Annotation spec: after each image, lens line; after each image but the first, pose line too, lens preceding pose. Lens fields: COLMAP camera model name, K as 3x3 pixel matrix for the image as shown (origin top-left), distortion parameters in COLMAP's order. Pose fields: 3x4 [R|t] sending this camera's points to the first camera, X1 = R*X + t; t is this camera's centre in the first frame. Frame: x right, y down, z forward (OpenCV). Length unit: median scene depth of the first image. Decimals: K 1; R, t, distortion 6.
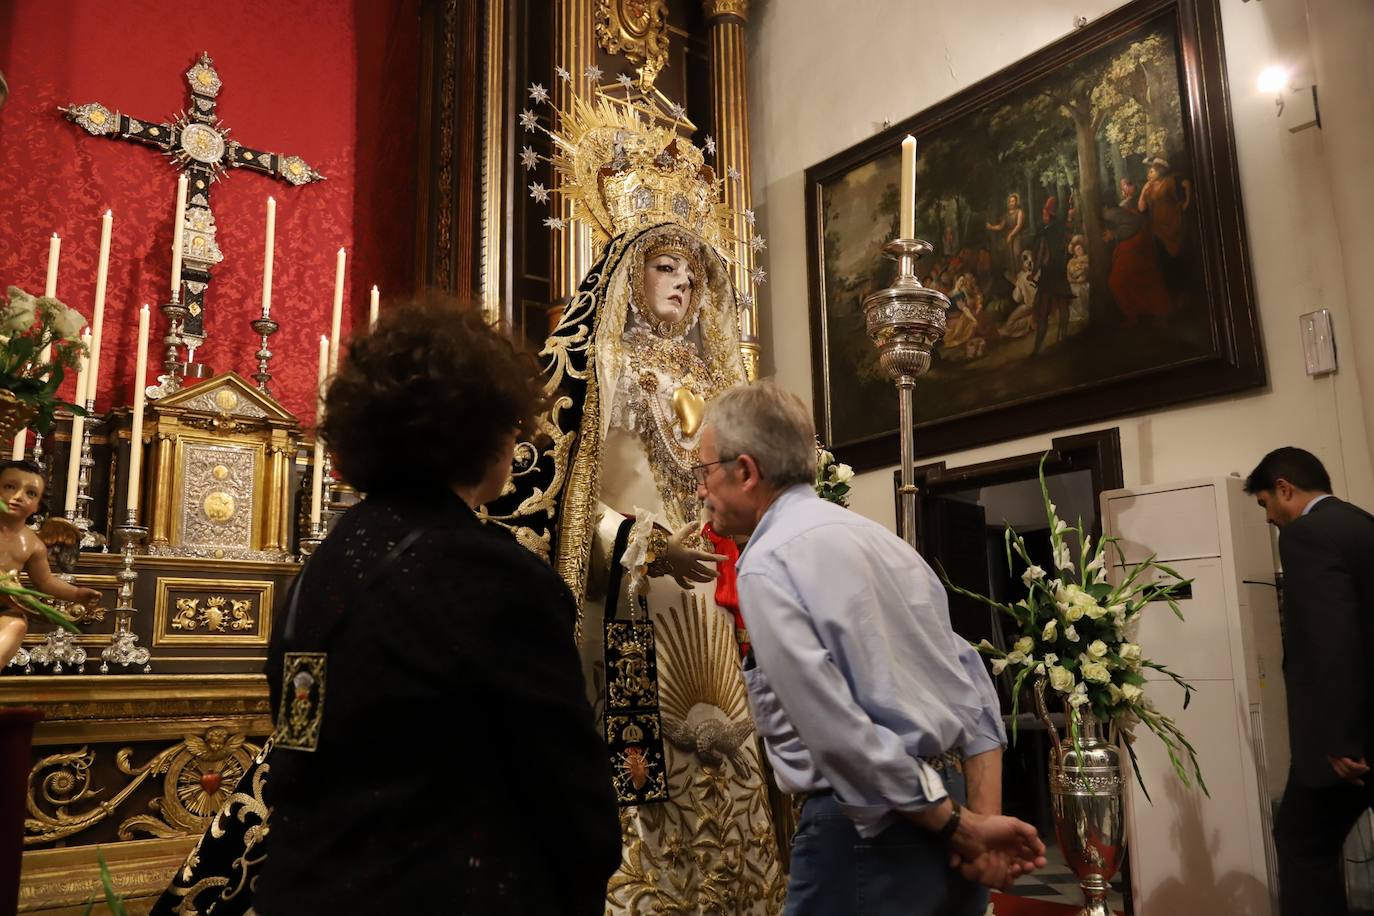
lens RADIAL K [[1099.5, 0, 684.6], [0, 1099.5, 462.2], [0, 0, 1]] dist [-0.071323, 0.072366]
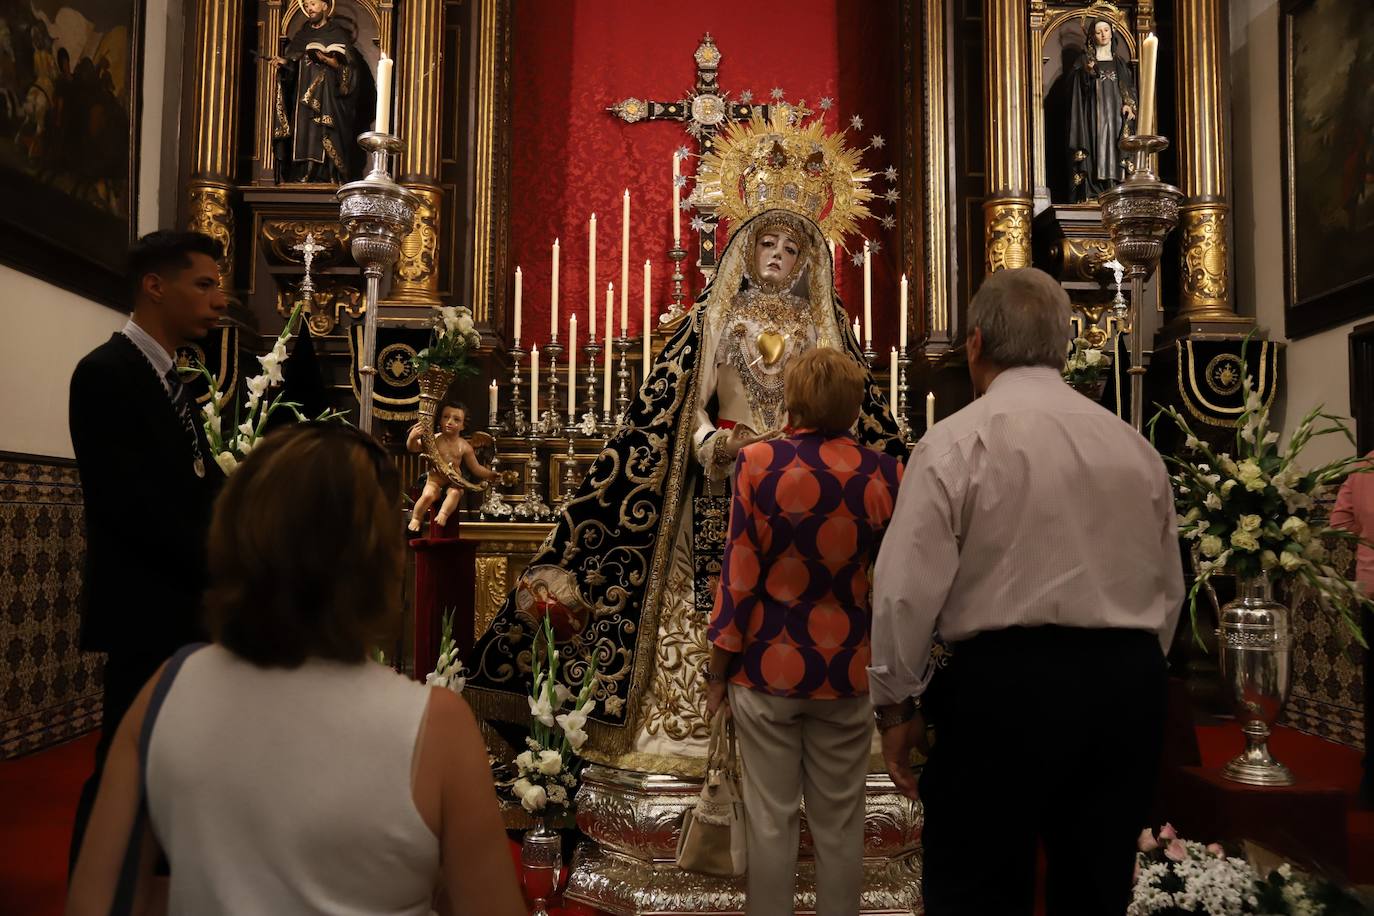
lens RADIAL K [[1114.0, 0, 681.5], [0, 1114.0, 463.1], [0, 0, 1]] dist [-0.076946, 0.093289]
pose [[0.805325, -0.009606, -0.592756, 0.340904], [0.085476, 0.991303, 0.100064, -0.022829], [0.586639, -0.131251, 0.799142, -0.113956]]
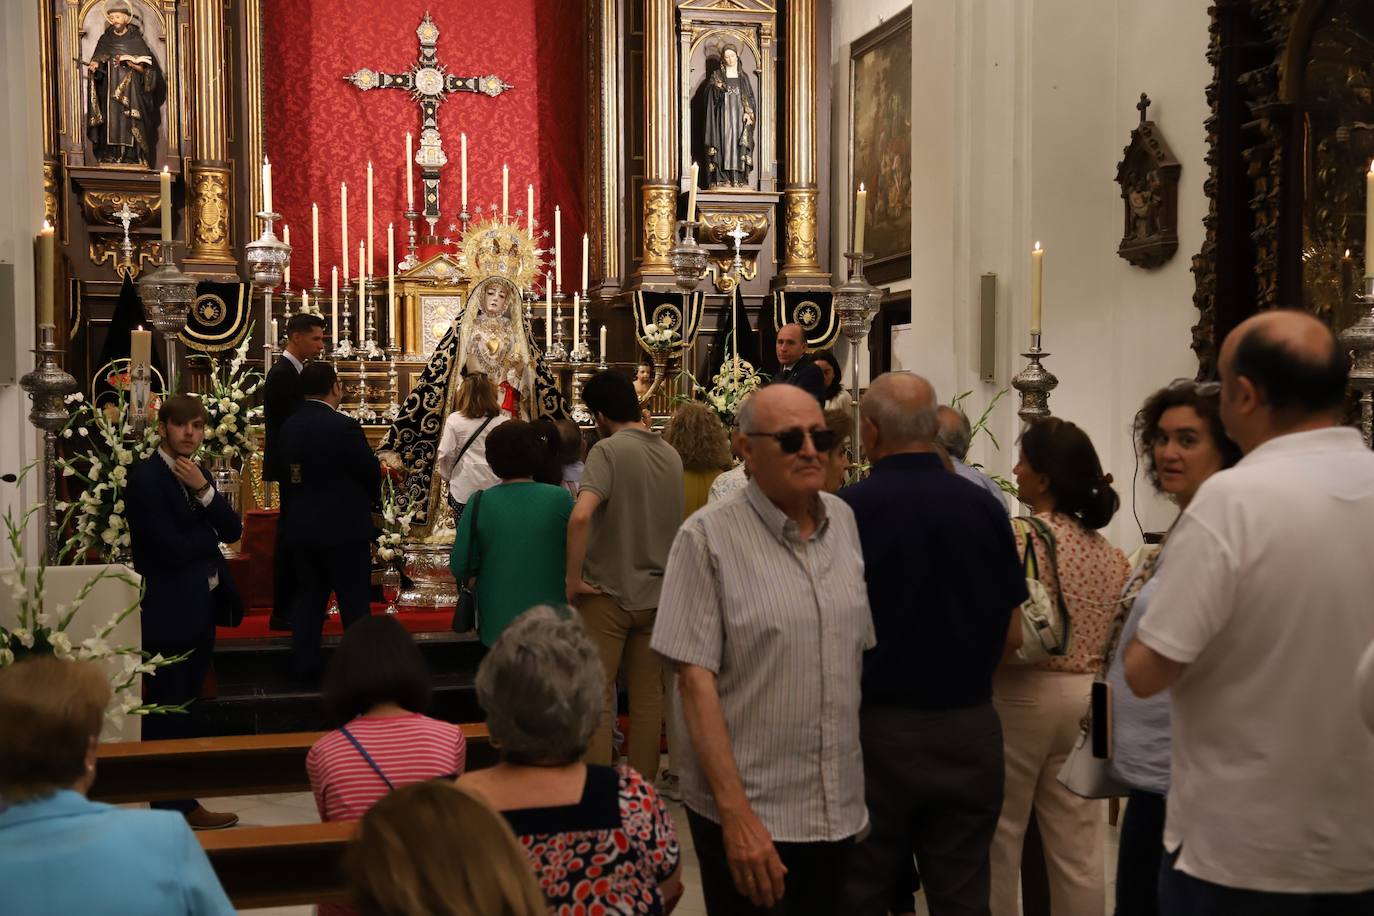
lens RADIAL K [[1771.7, 0, 682.4], [0, 1771.7, 461.3], [0, 0, 1]] dist [0.116258, 0.102637]
pose [[0.908343, 0.028112, -0.417281, 1.118886], [0.061841, 0.977743, 0.200487, -0.302467], [0.413630, -0.207916, 0.886387, -1.413090]]
